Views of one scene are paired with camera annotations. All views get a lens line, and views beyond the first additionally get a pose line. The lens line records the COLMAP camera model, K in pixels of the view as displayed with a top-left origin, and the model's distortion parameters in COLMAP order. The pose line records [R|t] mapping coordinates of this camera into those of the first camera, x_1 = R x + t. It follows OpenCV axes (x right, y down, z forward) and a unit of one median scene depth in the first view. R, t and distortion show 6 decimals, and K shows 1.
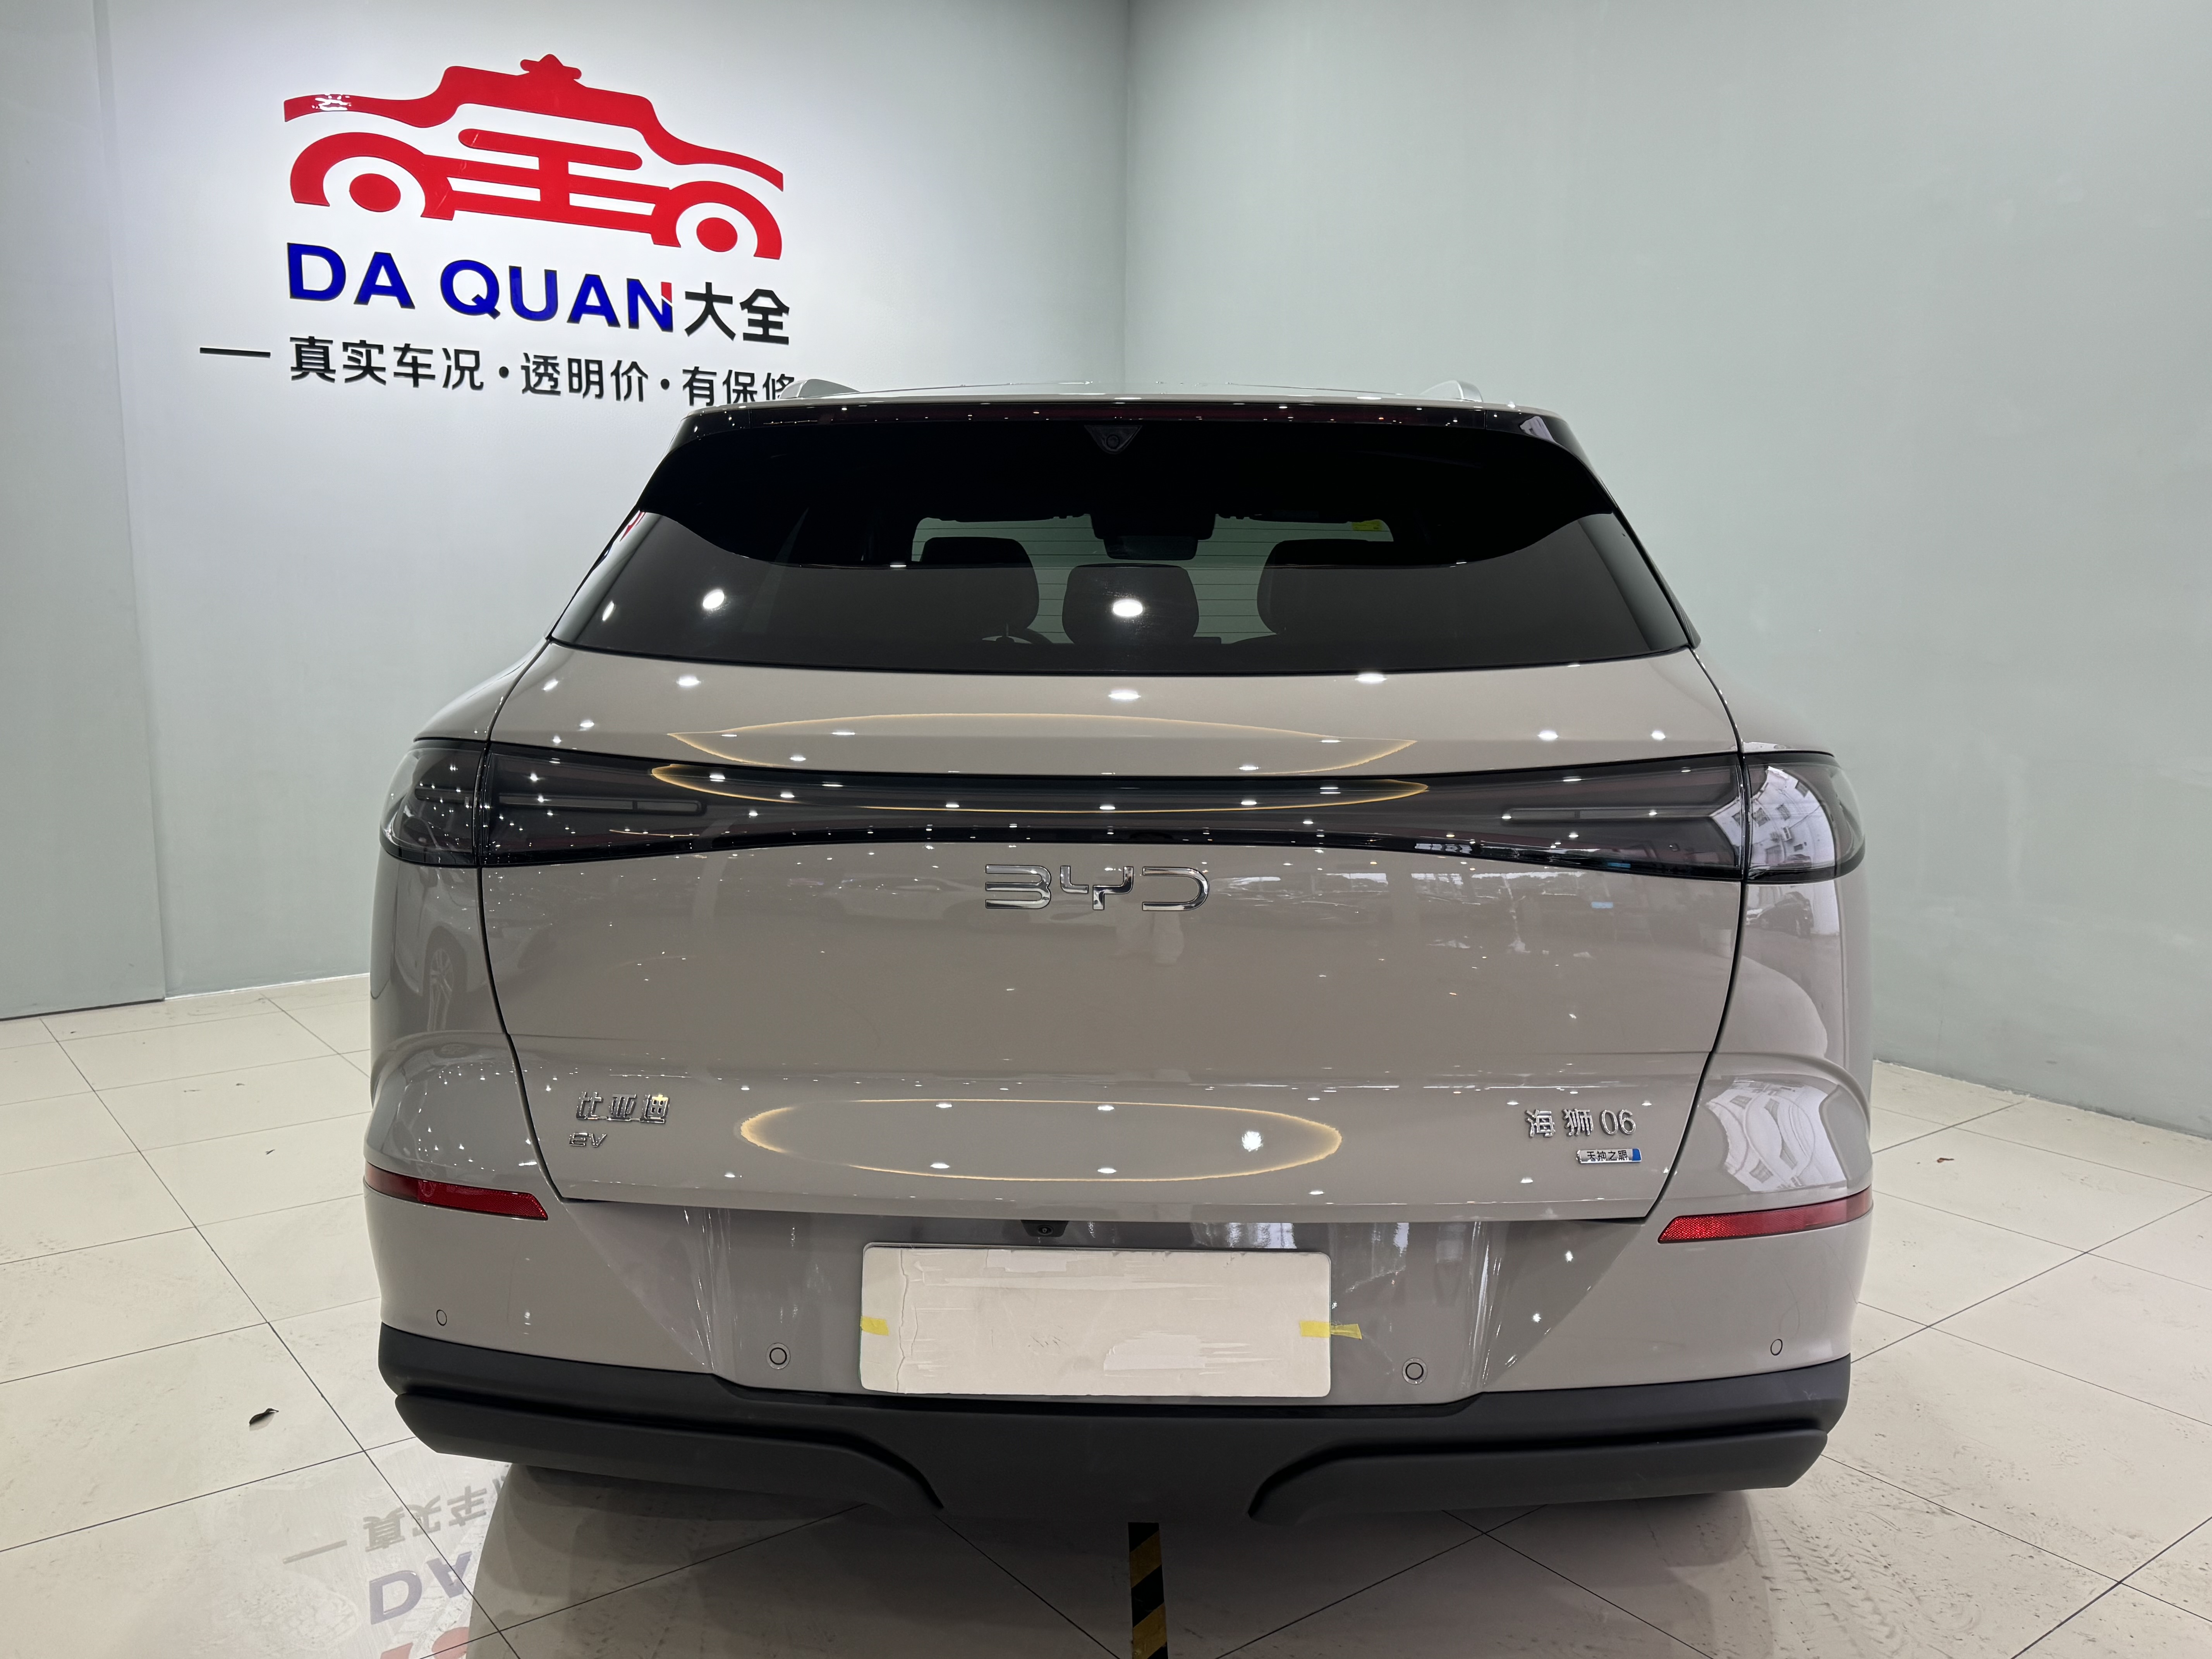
lens RADIAL K [[1800.0, 0, 1153.0], [0, 1800.0, 832.0], [0, 0, 1]] dist [0.180449, -0.360138]
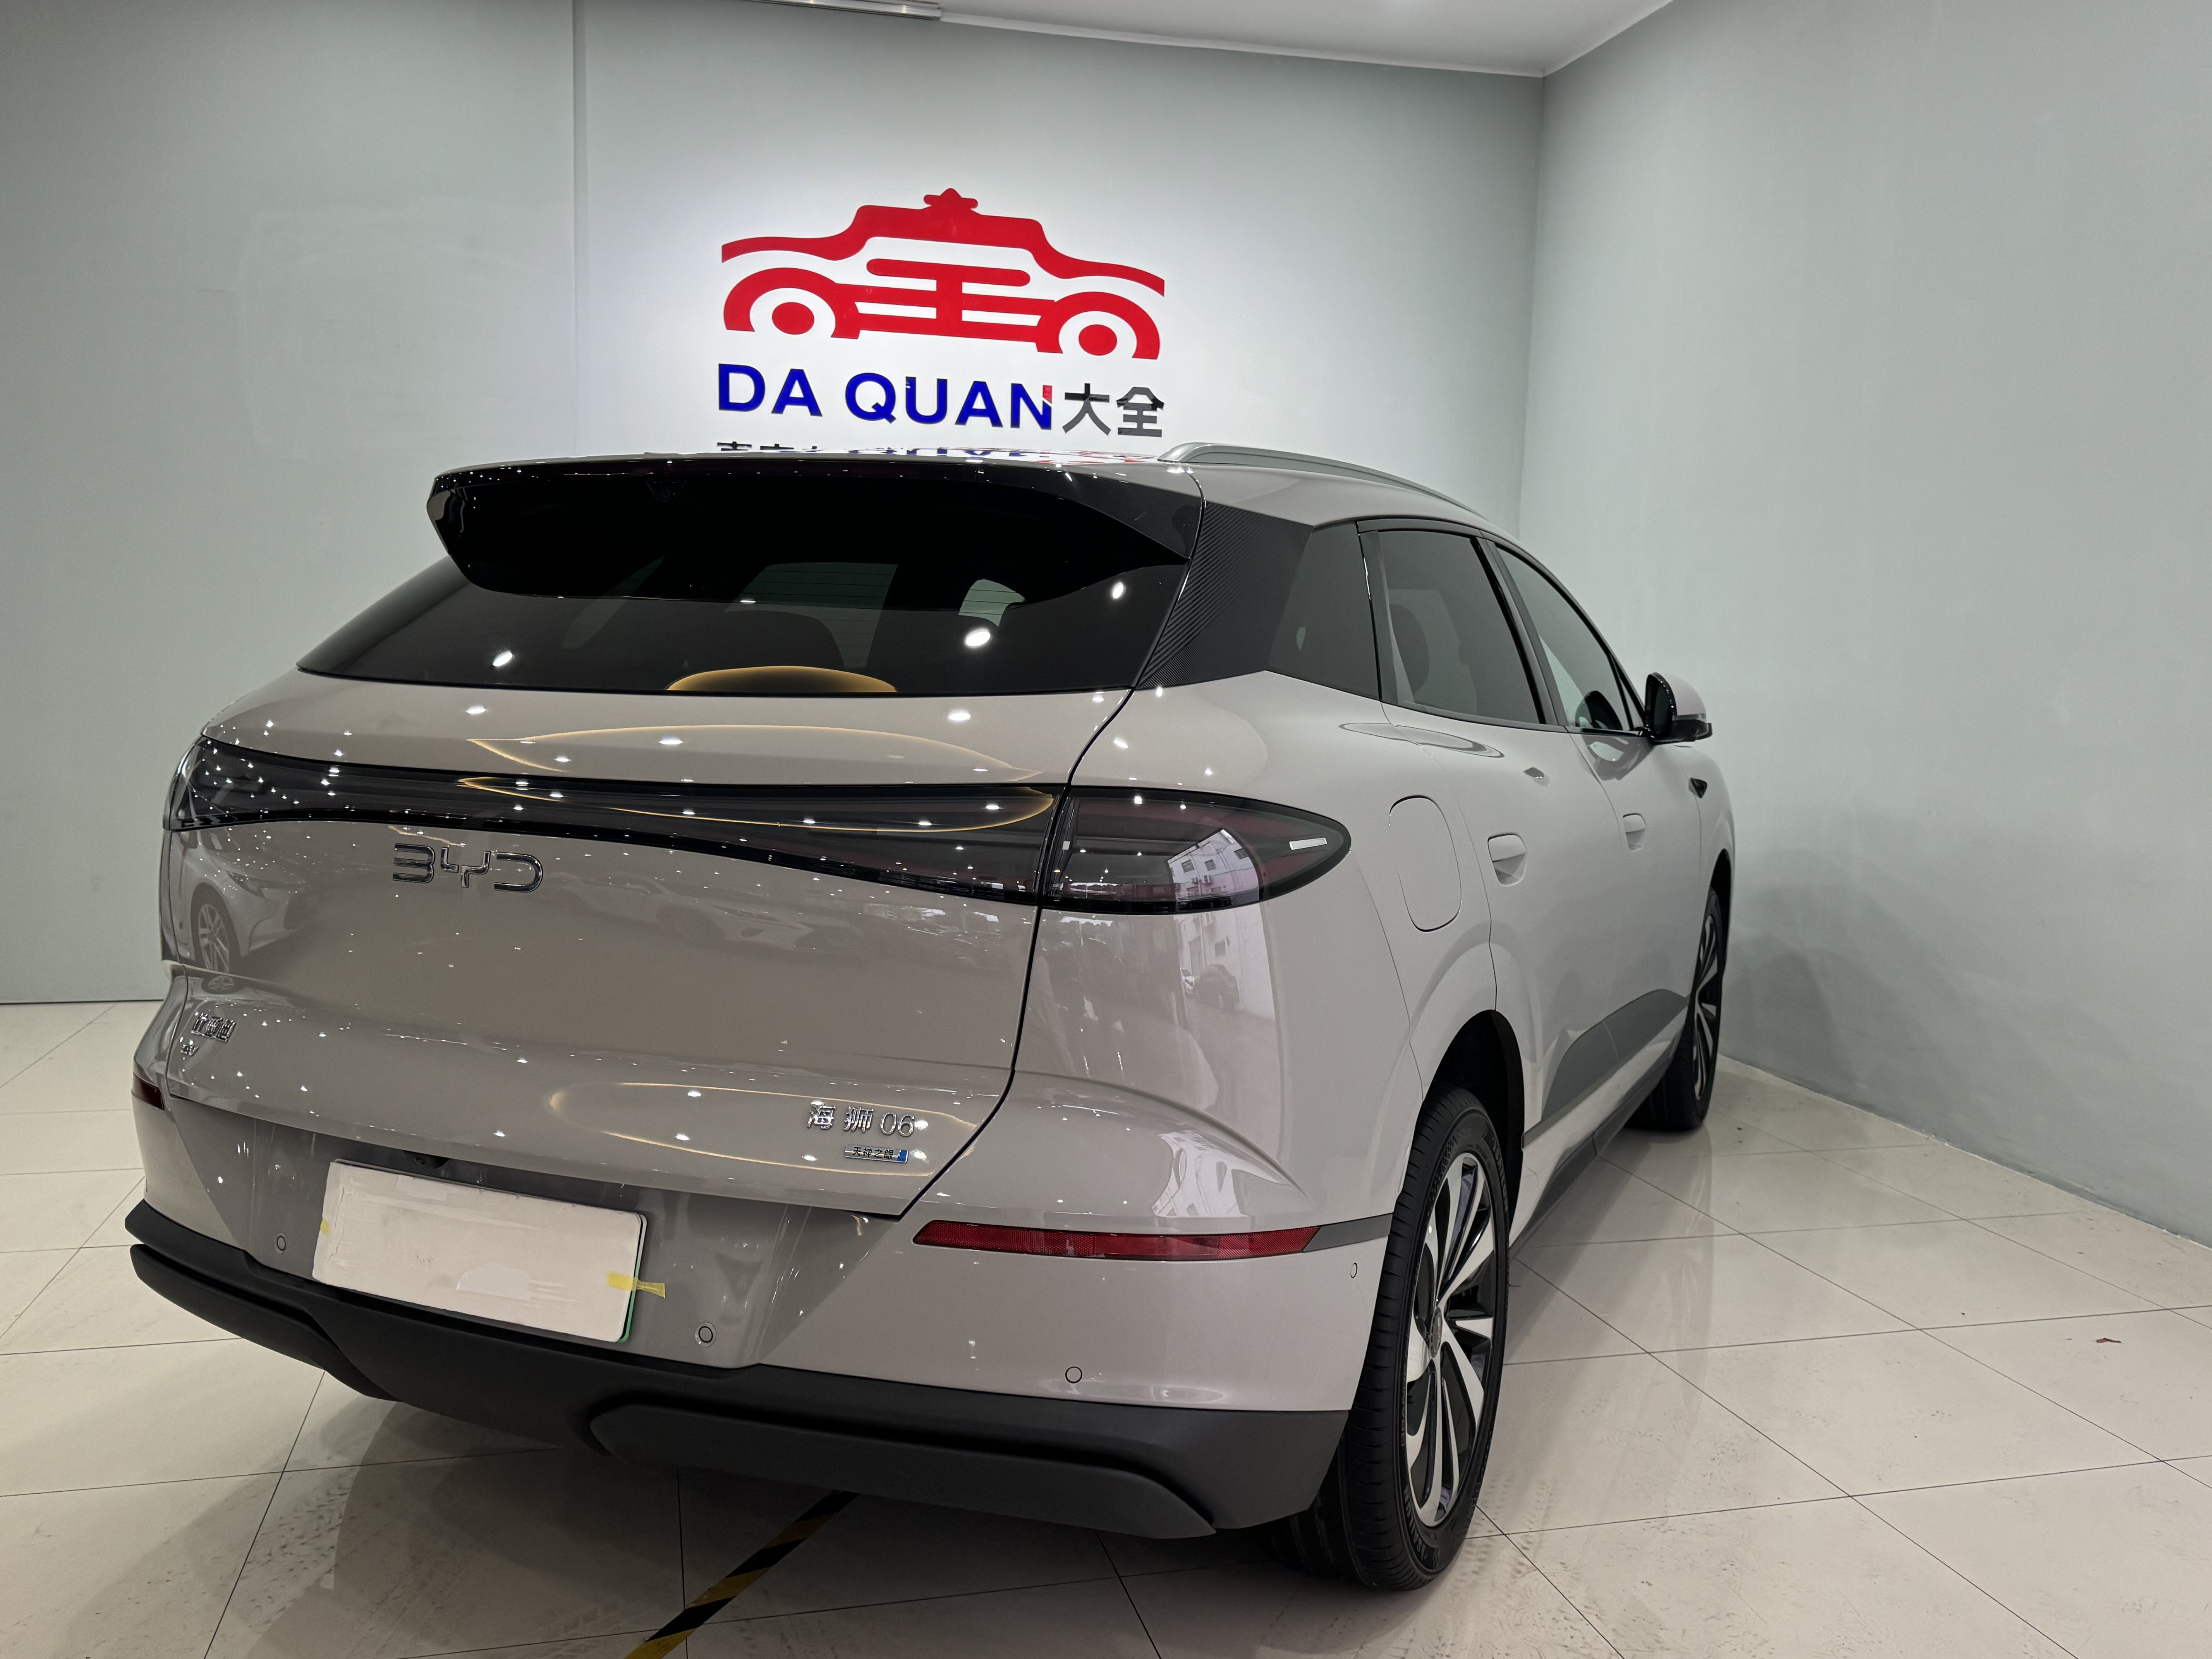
lens RADIAL K [[1800.0, 0, 1153.0], [0, 1800.0, 832.0], [0, 0, 1]] dist [0.180449, -0.360138]
pose [[0.923932, 0.049414, -0.379352, 0.233262], [-0.069449, 0.996811, -0.039303, 0.008187], [0.376200, 0.062659, 0.924417, 0.028286]]
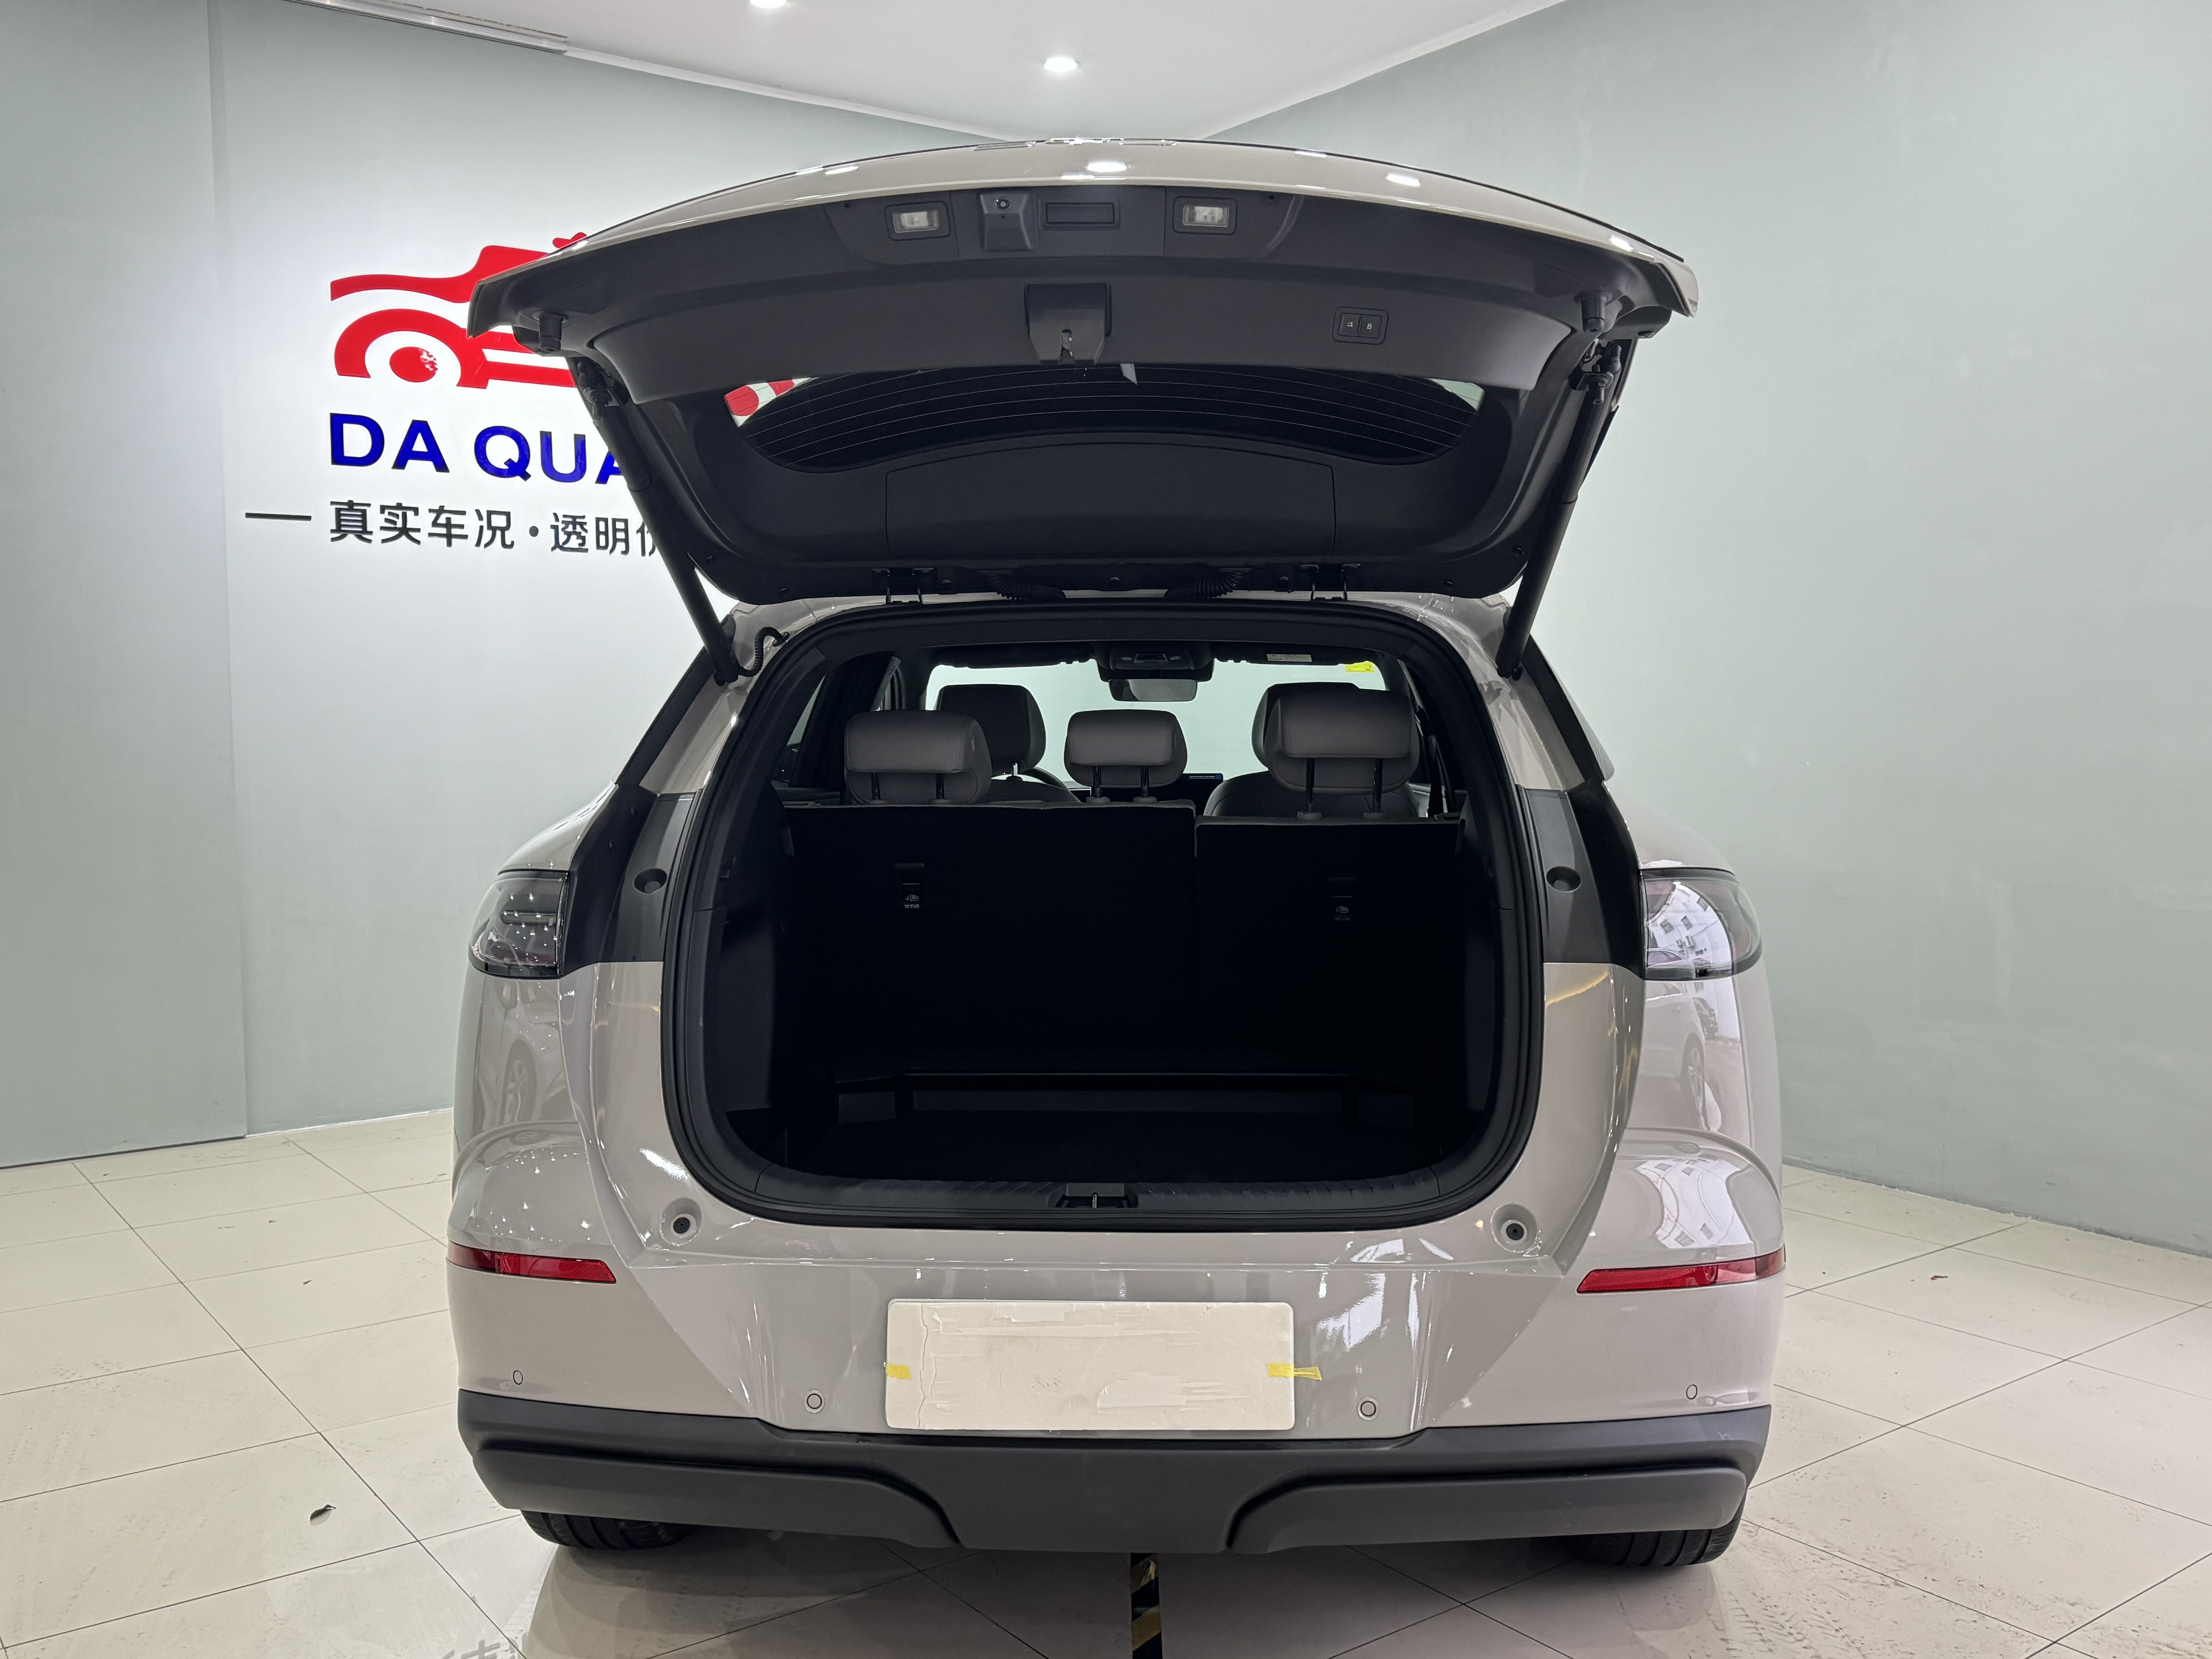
lens RADIAL K [[1879.8, 0, 1164.3], [0, 1879.8, 834.5], [0, 0, 1]] dist [0.243253, -0.560558]
pose [[0.999917, -0.011519, -0.005800, 0.007761], [0.011042, 0.997003, -0.076570, 0.007993], [0.006664, 0.076499, 0.997047, -0.068148]]
